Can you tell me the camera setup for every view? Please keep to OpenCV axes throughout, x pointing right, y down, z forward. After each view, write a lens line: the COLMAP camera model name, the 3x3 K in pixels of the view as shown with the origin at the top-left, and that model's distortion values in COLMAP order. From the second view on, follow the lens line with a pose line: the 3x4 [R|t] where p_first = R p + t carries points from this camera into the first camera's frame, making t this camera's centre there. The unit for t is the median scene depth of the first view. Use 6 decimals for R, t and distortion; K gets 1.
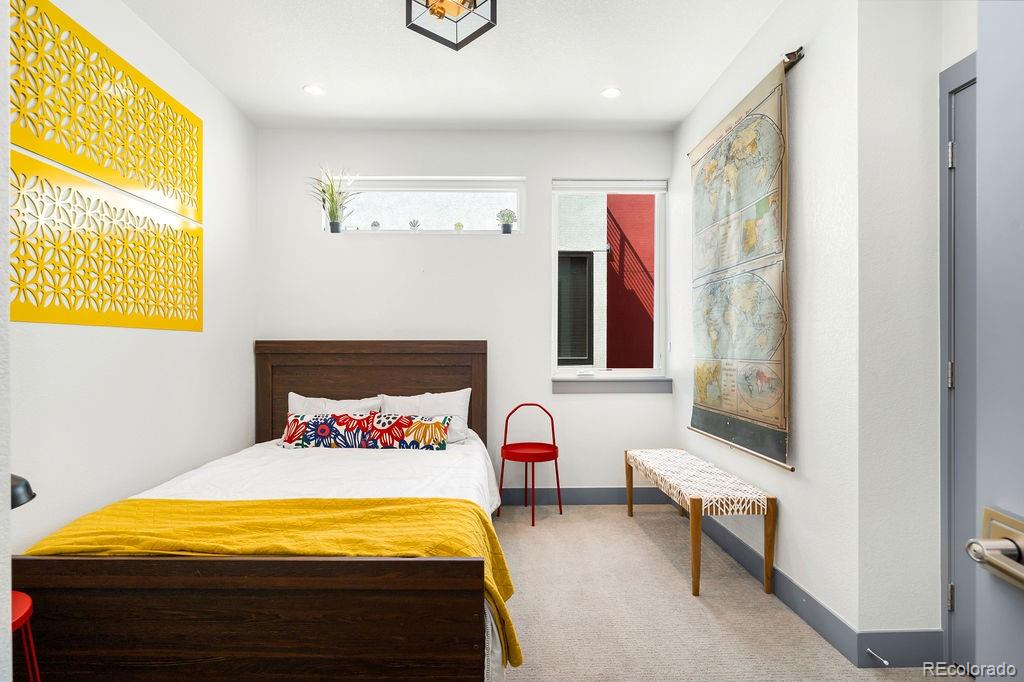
lens RADIAL K [[540.1, 0, 512.0], [0, 540.1, 341.0], [0, 0, 1]] dist [0.002873, 0.000483]
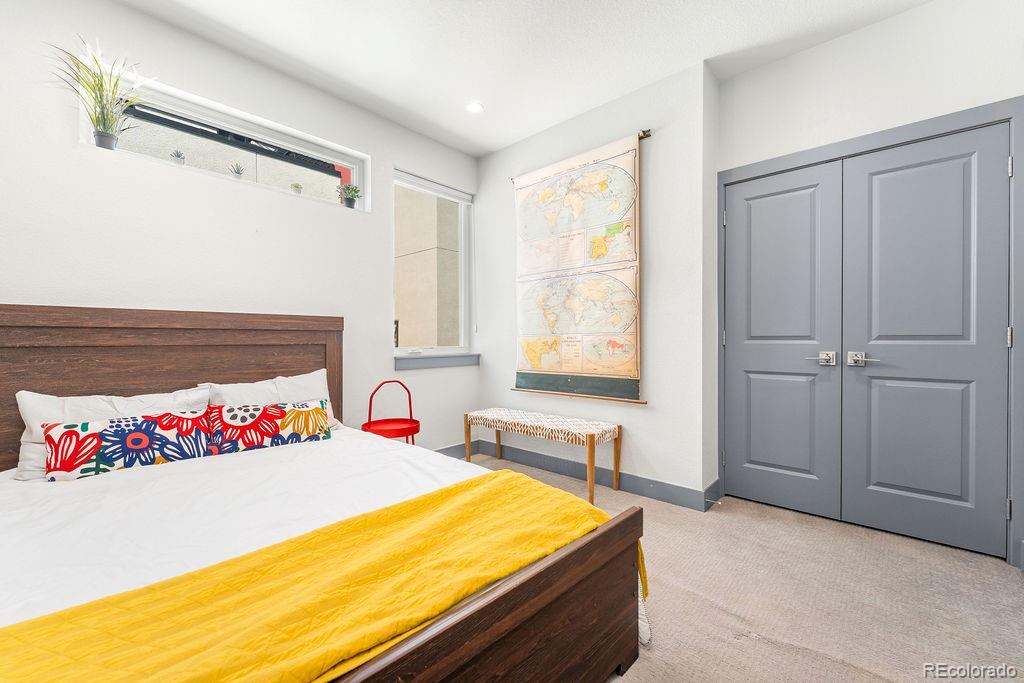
lens RADIAL K [[419.1, 0, 508.5], [0, 419.1, 340.0], [0, 0, 1]] dist [0.000631, -0.000234]
pose [[0.683561, 0.000828, 0.729893, -0.417032], [-0.003765, 0.999990, 0.002392, 0.039079], [-0.729884, -0.004383, 0.683557, 0.318991]]
